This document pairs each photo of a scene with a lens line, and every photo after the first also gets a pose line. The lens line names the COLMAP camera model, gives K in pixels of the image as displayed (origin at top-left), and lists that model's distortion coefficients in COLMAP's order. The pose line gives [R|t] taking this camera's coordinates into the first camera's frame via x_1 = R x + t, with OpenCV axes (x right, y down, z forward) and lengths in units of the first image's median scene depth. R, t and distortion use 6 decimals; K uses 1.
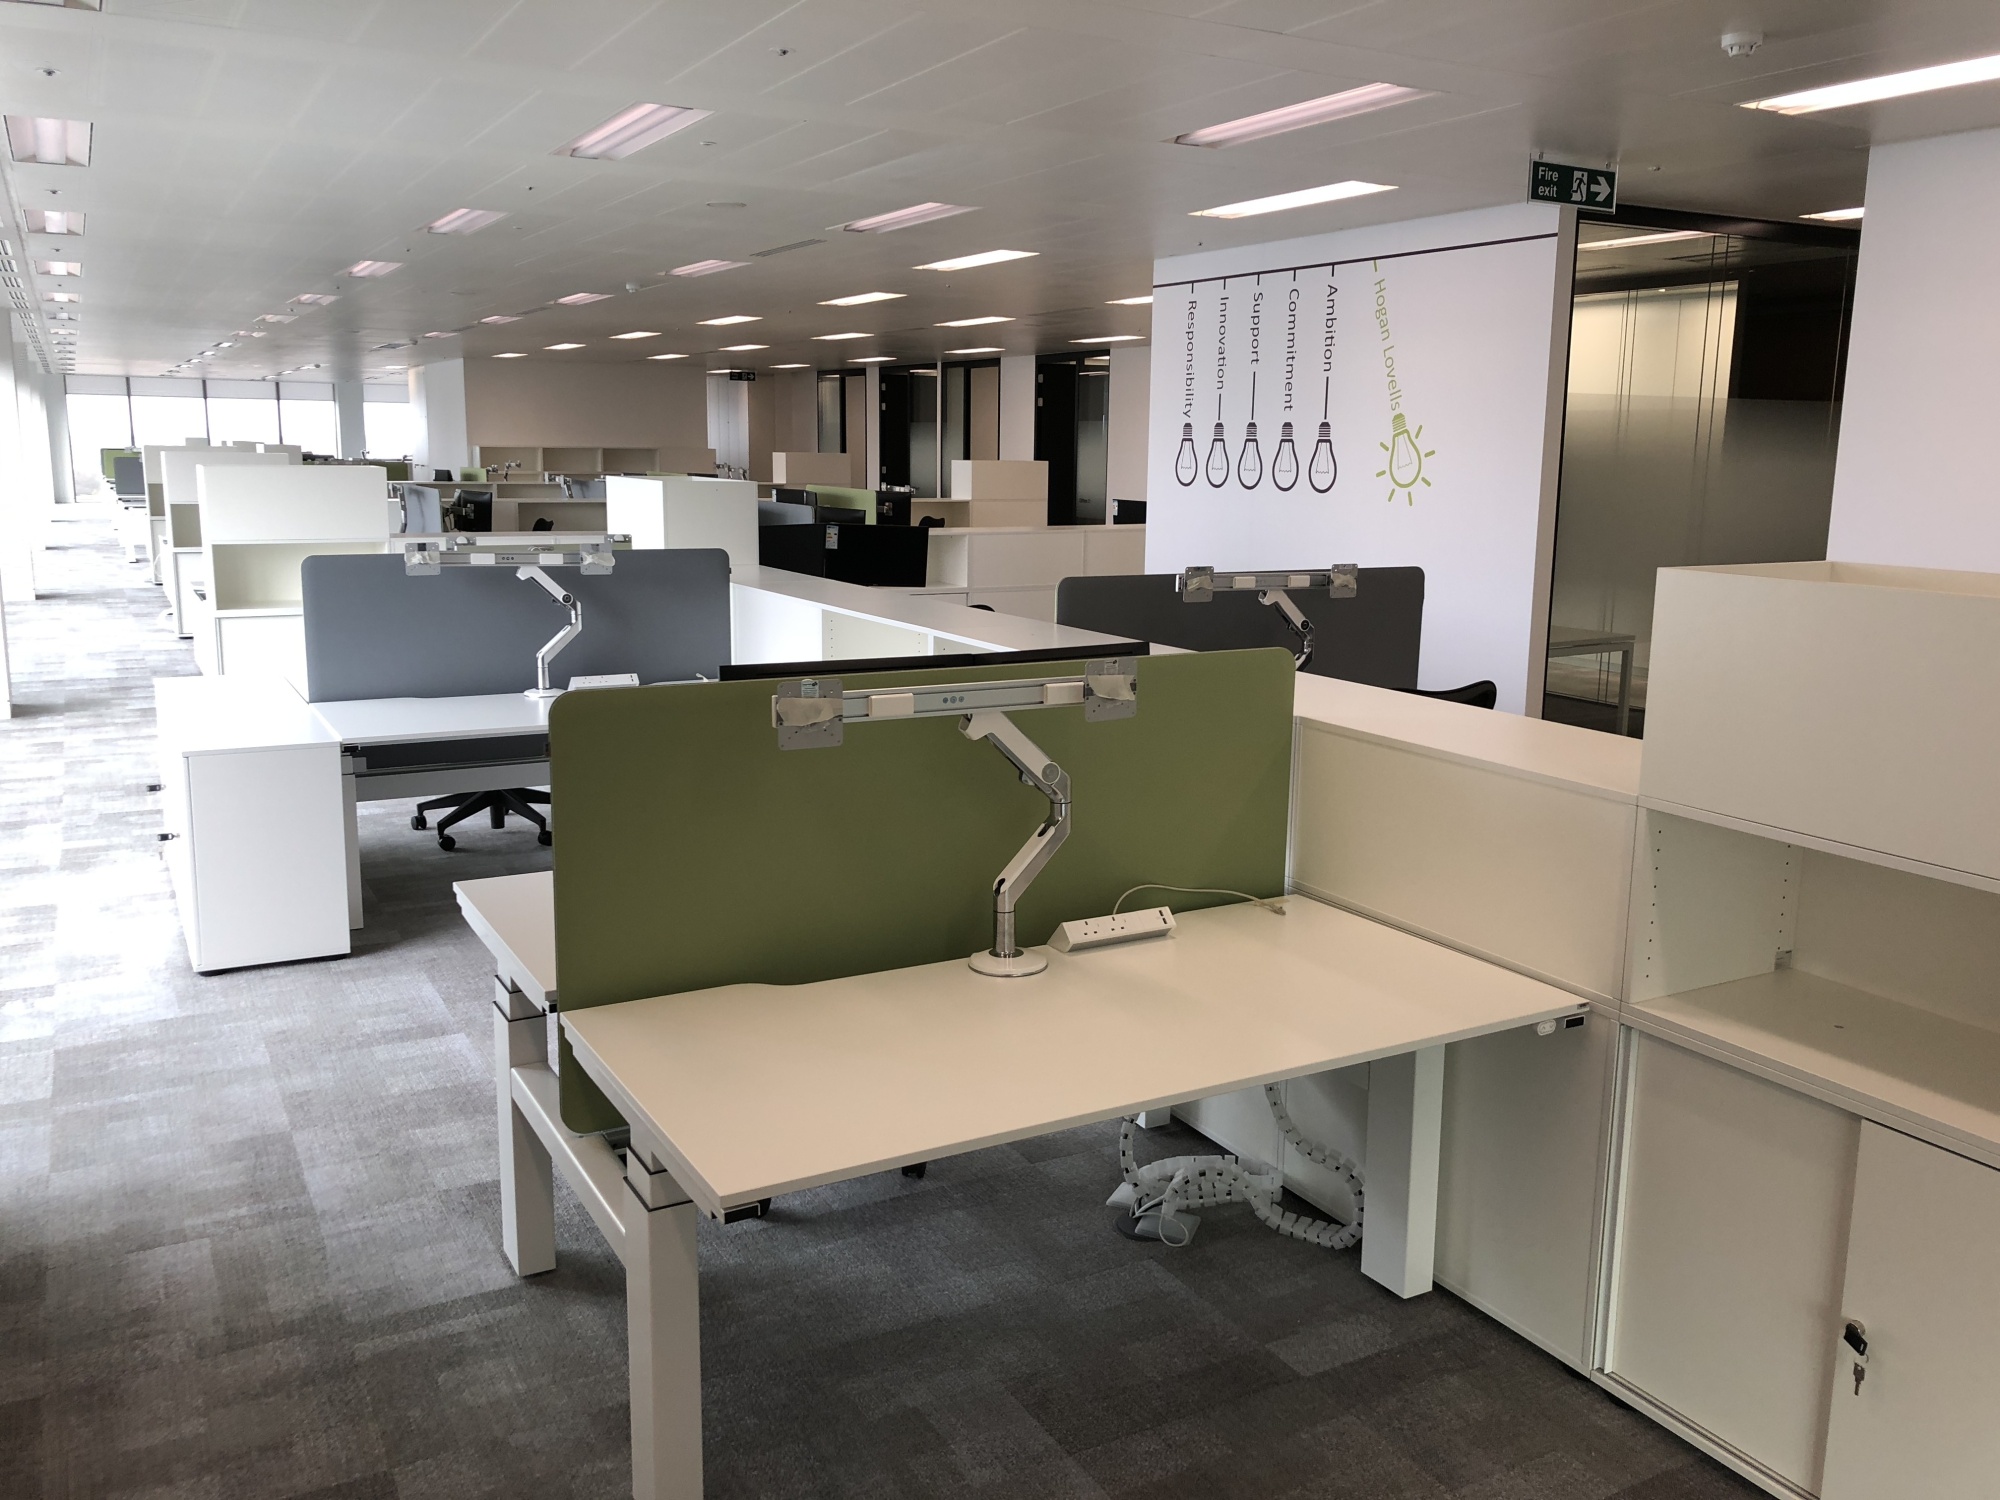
lens RADIAL K [[1625.2, 0, 1000.1], [0, 1625.2, 755.7], [0, 0, 1]] dist [0.019699, 0.002422]
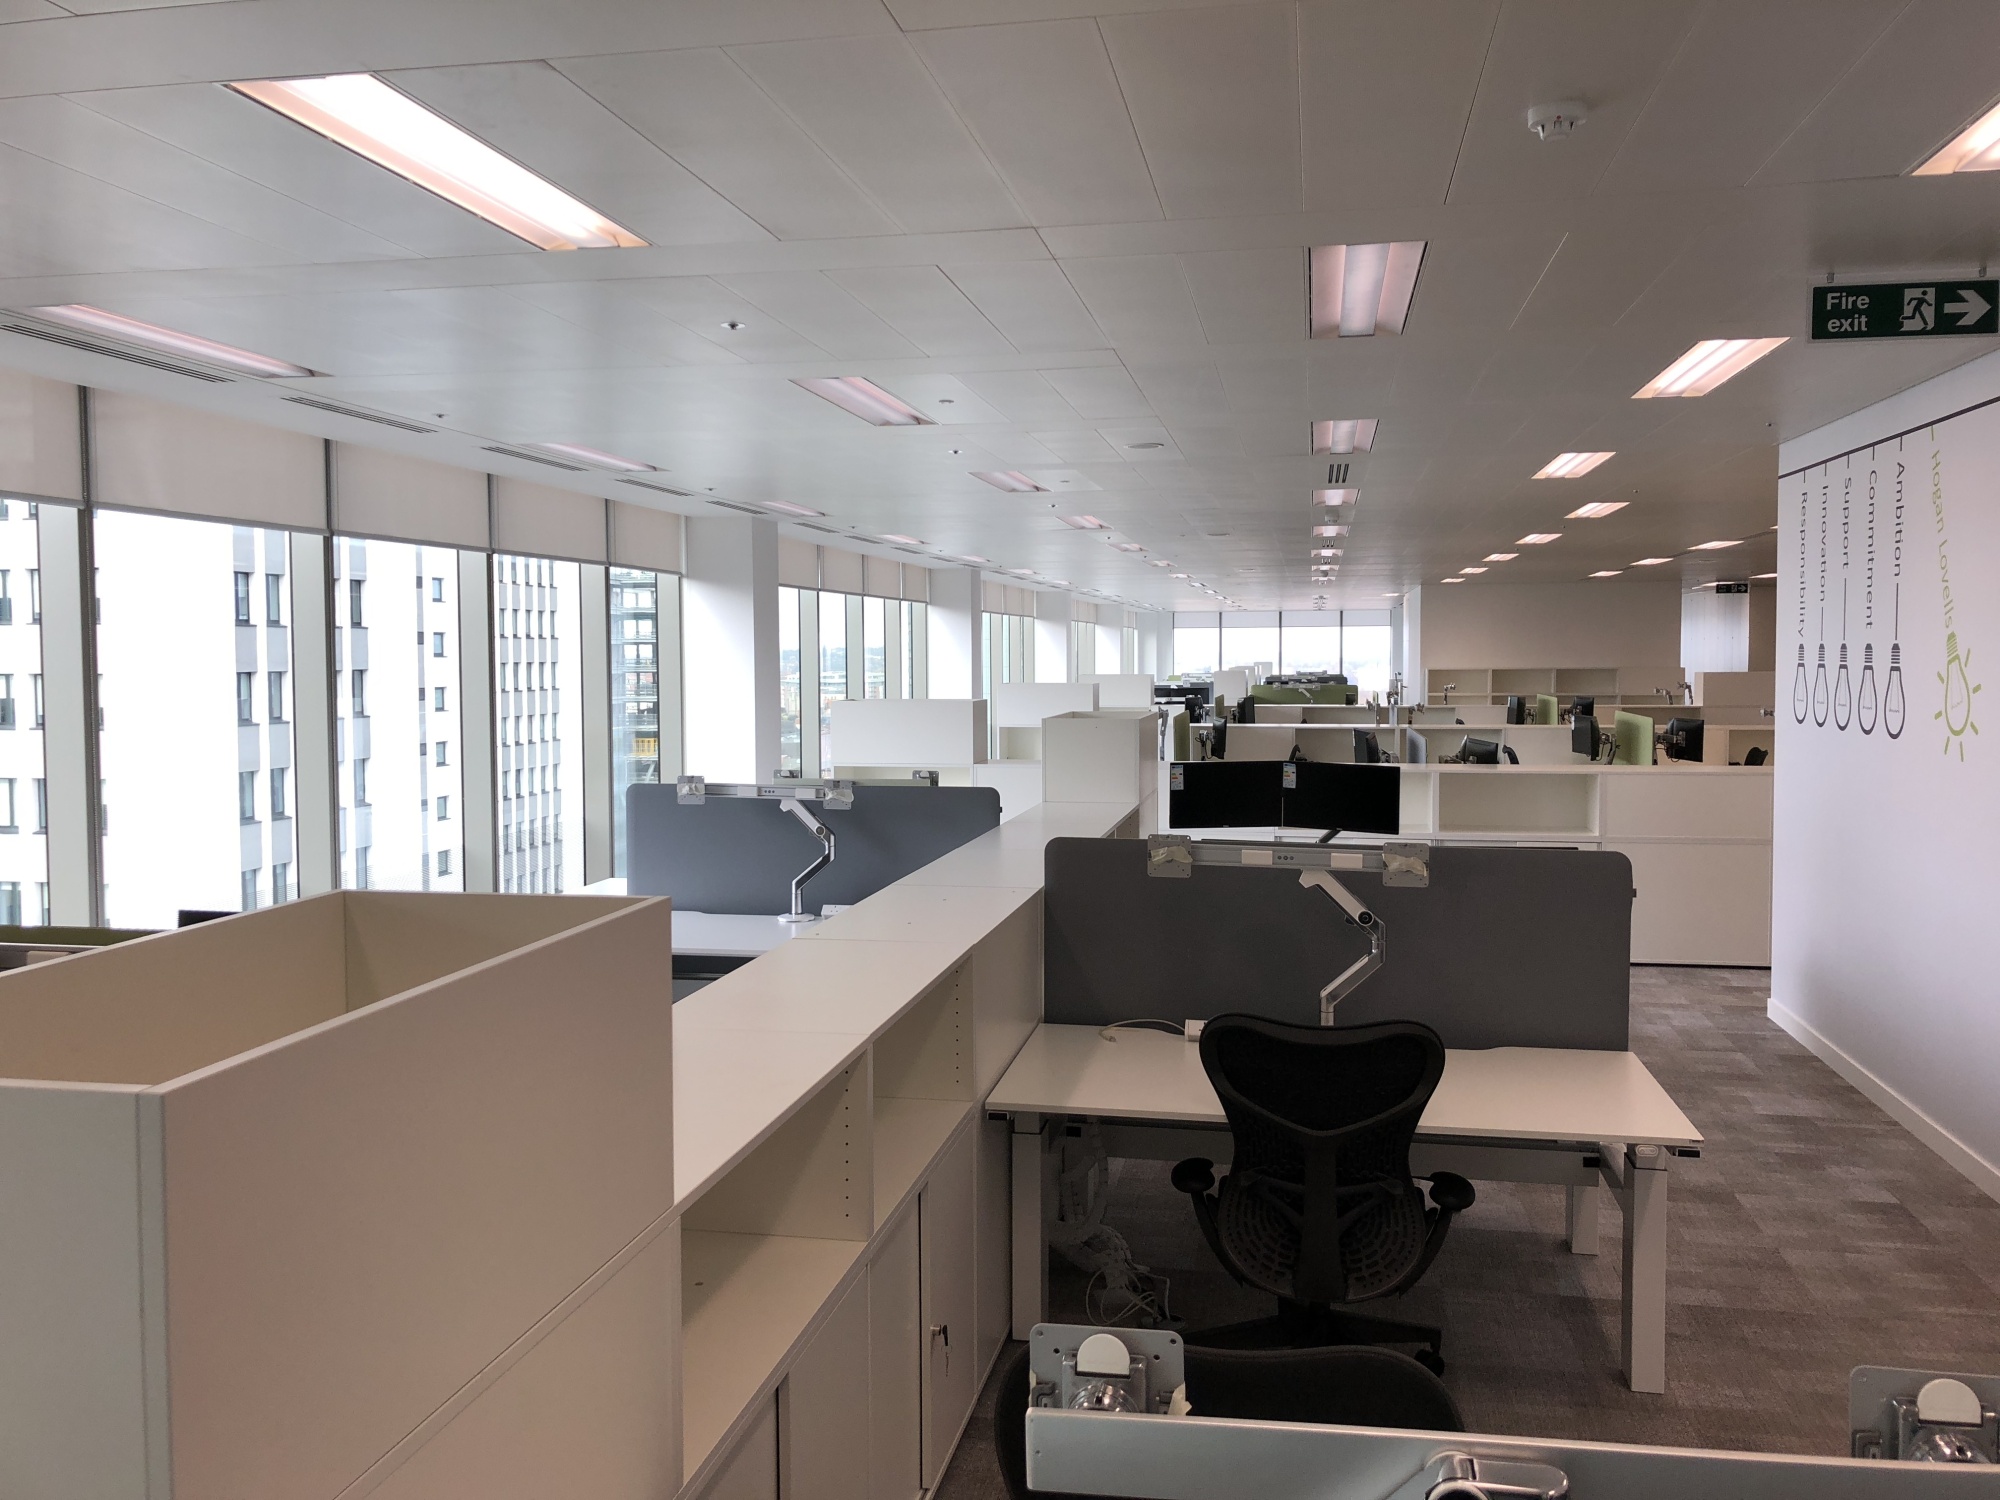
lens RADIAL K [[1625.2, 0, 1007.0], [0, 1625.2, 753.8], [0, 0, 1]] dist [0.019699, 0.002422]
pose [[0.766608, 0.023681, -0.641678, 0.501705], [-0.107560, 0.989936, -0.091968, -0.061821], [0.633042, 0.139523, 0.761440, 0.265270]]
